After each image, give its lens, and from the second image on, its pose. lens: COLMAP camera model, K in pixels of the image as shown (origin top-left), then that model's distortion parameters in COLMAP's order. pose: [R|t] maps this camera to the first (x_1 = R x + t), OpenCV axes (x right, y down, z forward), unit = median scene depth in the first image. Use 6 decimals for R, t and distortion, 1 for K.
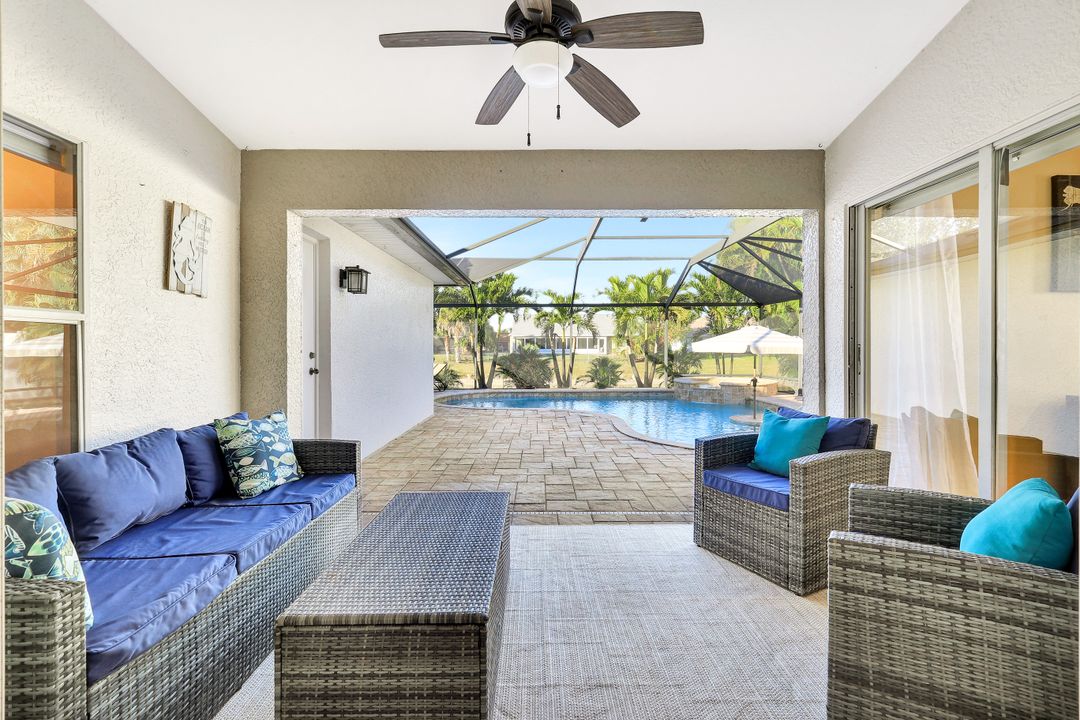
lens RADIAL K [[489.6, 0, 543.0], [0, 489.6, 350.7], [0, 0, 1]] dist [-0.000732, 0.000185]
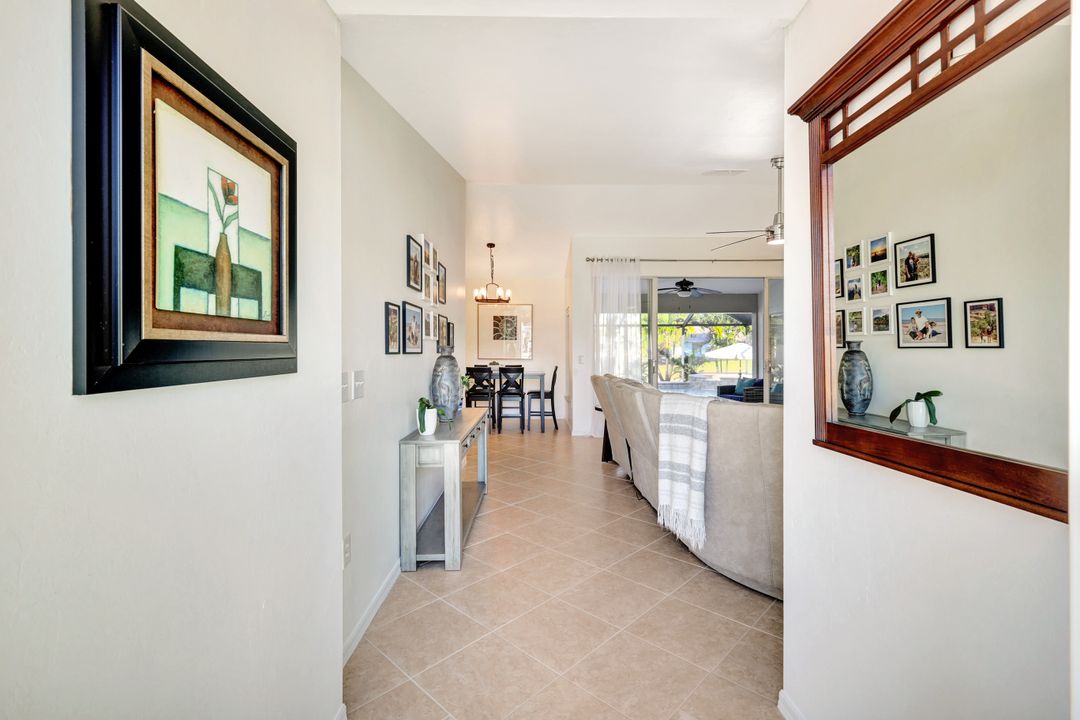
lens RADIAL K [[489.6, 0, 543.0], [0, 489.6, 350.7], [0, 0, 1]] dist [-0.000732, 0.000185]
pose [[0.999949, 0.000102, 0.010055, -0.171716], [-0.000036, 0.999978, -0.006591, -0.006809], [-0.010055, 0.006590, 0.999928, -0.441030]]
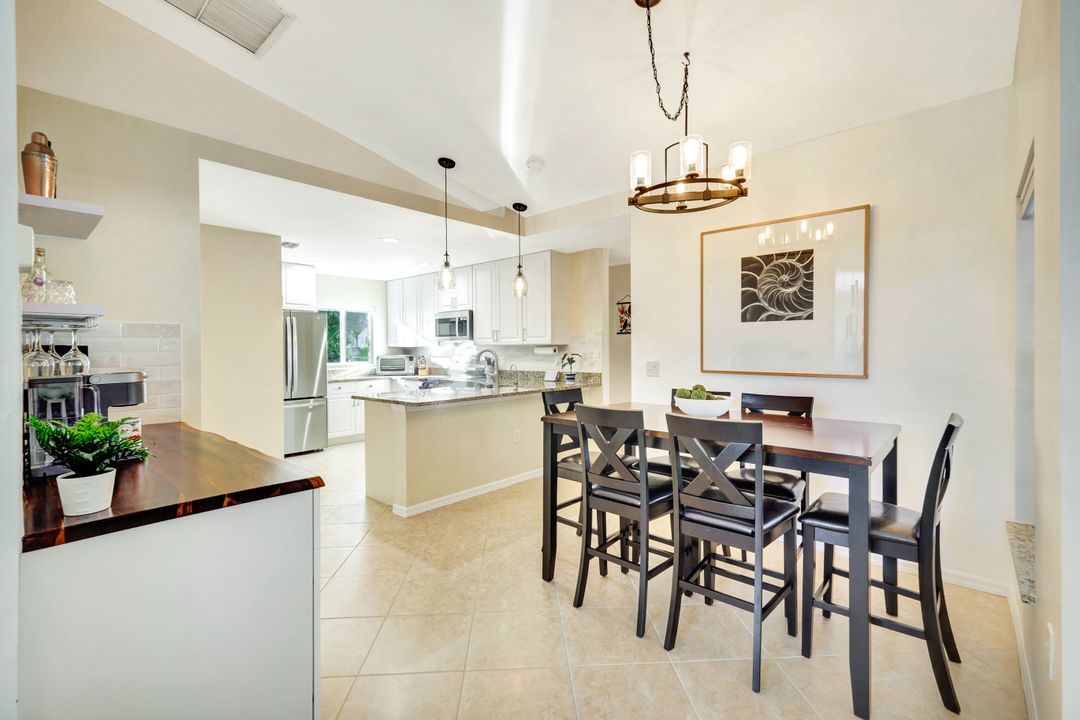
lens RADIAL K [[477.2, 0, 537.7], [0, 477.2, 349.6], [0, 0, 1]] dist [0.000477, 0.000437]
pose [[0.740917, -0.003534, -0.671587, -0.149032], [0.002424, 0.999994, -0.002588, -0.010987], [0.671592, 0.000290, 0.740921, -0.071414]]
